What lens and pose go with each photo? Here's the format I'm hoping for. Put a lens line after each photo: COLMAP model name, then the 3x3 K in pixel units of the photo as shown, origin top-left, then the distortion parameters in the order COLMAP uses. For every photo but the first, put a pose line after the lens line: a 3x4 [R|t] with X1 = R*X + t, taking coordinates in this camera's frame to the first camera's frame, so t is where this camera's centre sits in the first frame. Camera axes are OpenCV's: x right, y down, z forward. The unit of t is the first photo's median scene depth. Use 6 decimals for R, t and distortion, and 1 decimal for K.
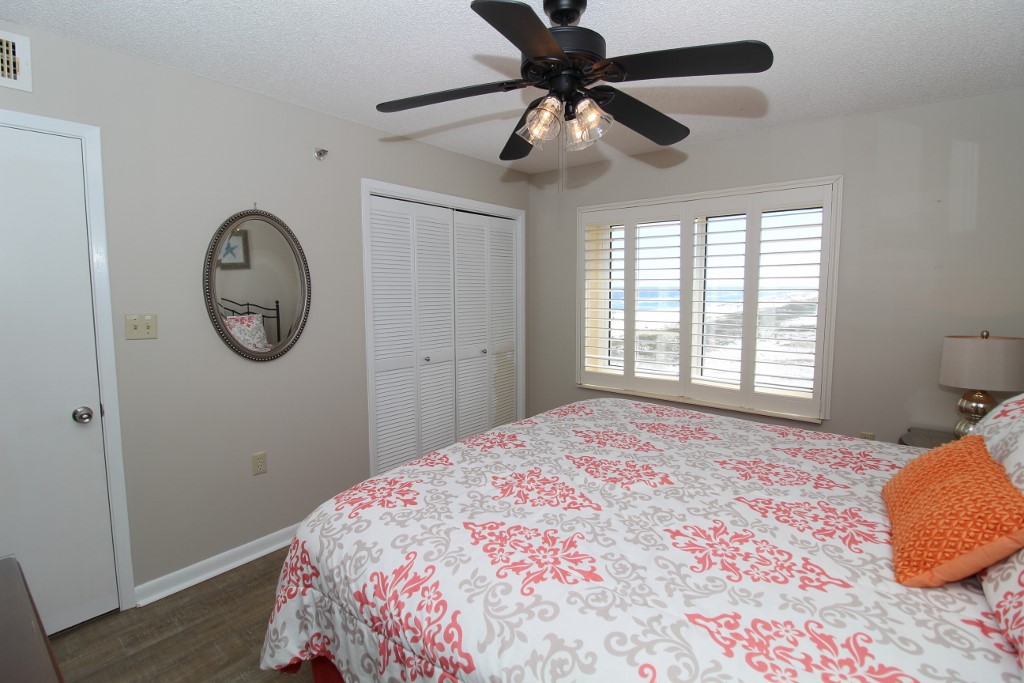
lens RADIAL K [[479.3, 0, 505.8], [0, 479.3, 340.5], [0, 0, 1]] dist [0.003299, -0.000108]
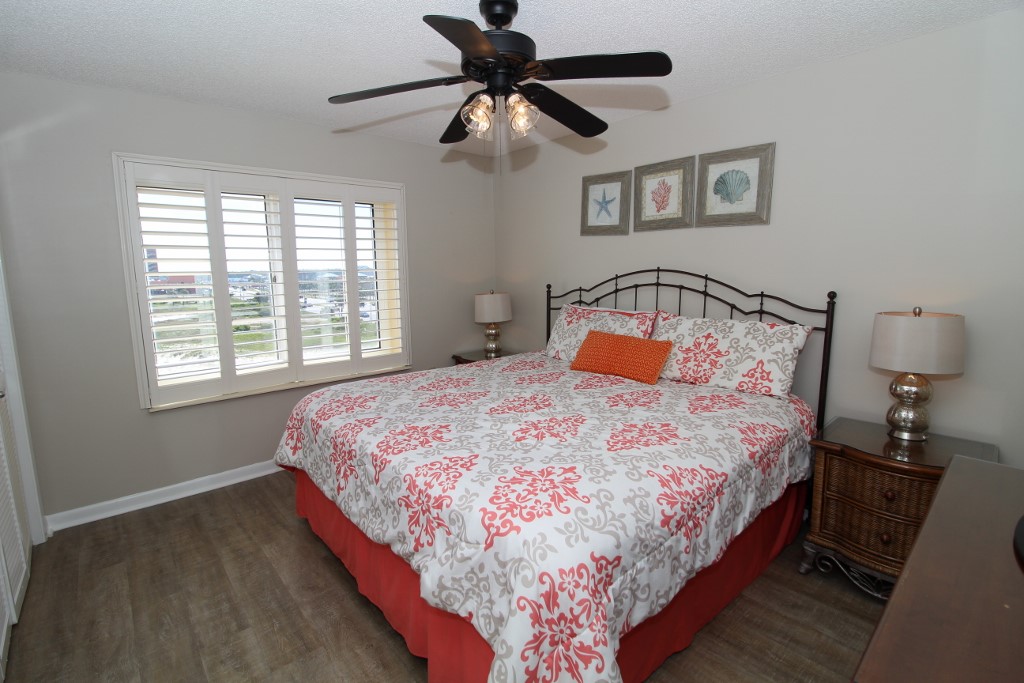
lens RADIAL K [[479.3, 0, 513.6], [0, 479.3, 340.9], [0, 0, 1]] dist [0.003299, -0.000108]
pose [[0.147354, -0.149323, 0.977747, -1.265017], [0.122115, 0.983722, 0.131832, -0.092101], [-0.981517, 0.099972, 0.163190, 0.985482]]
